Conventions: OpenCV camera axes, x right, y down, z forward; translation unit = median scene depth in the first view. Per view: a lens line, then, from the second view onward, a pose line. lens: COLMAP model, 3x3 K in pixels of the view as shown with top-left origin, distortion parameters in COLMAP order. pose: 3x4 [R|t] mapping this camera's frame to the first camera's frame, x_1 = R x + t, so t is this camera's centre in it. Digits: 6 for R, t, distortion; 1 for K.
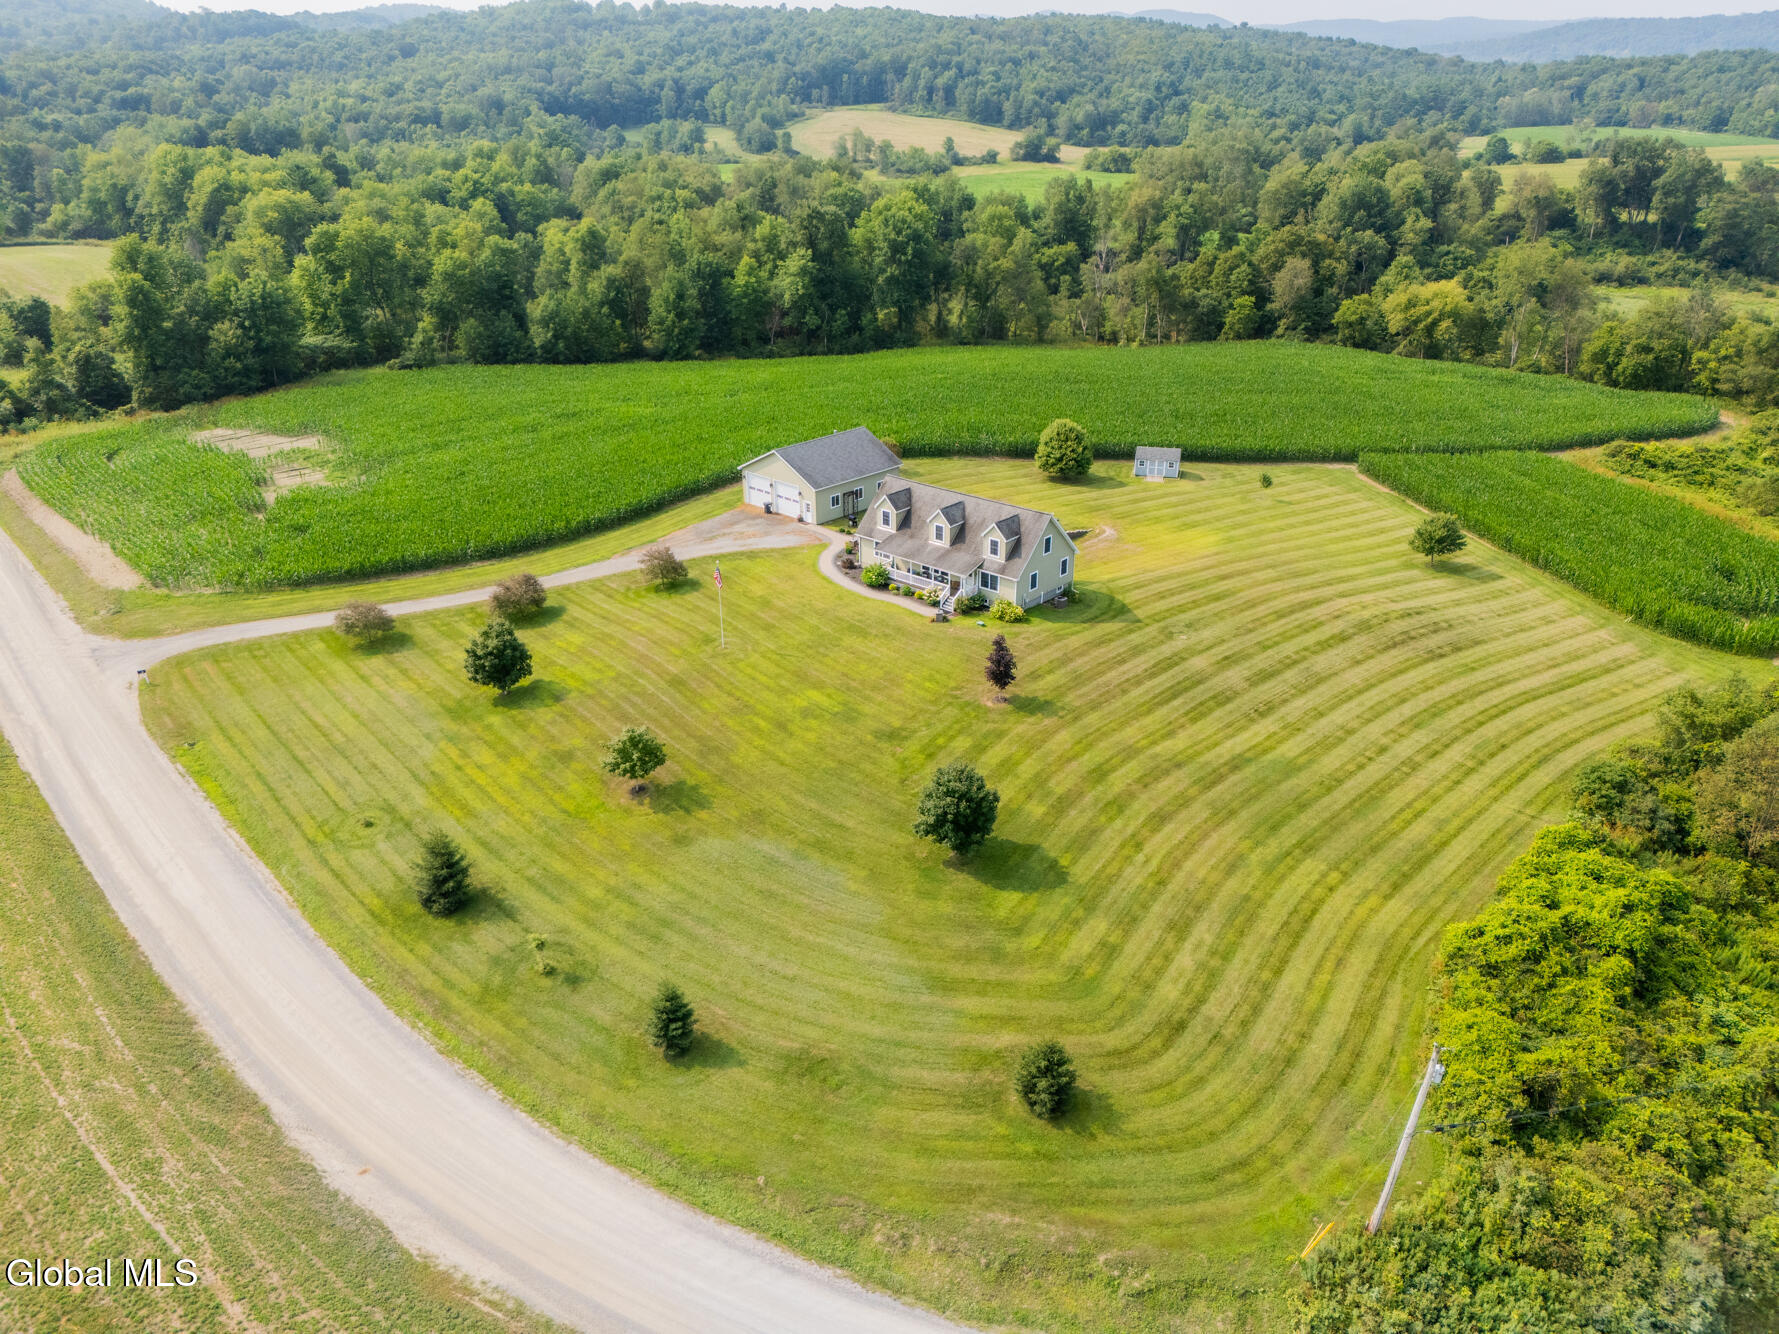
lens RADIAL K [[1296.6, 0, 885.0], [0, 1296.6, 666.4], [0, 0, 1]] dist [0.059634, -0.052507]
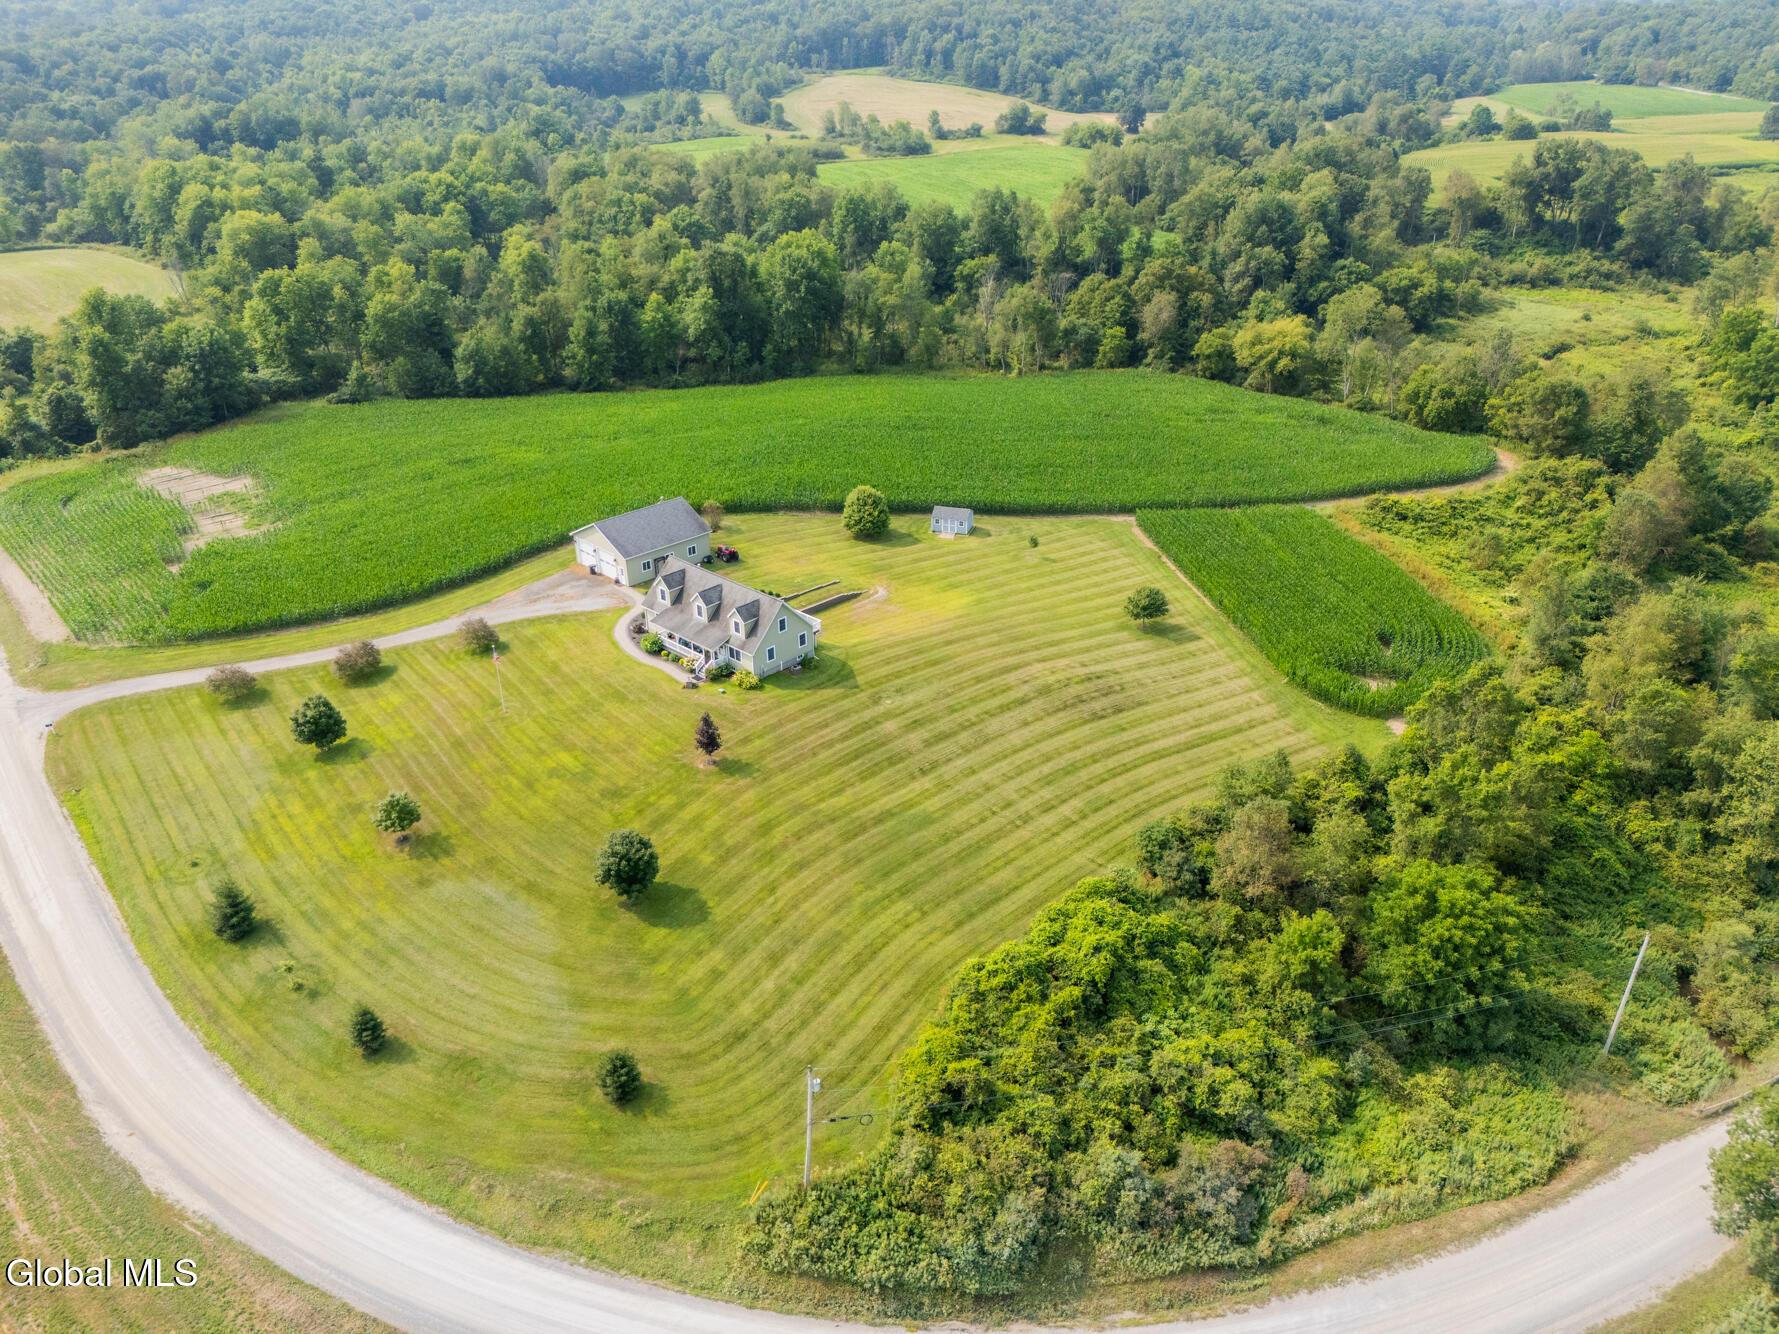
lens RADIAL K [[1296.6, 0, 889.9], [0, 1296.6, 661.9], [0, 0, 1]] dist [0.059634, -0.052507]
pose [[0.999447, 0.009455, -0.031884, 0.247040], [-0.007952, 0.998867, 0.046923, -0.107960], [0.032291, -0.046644, 0.998390, -0.204415]]
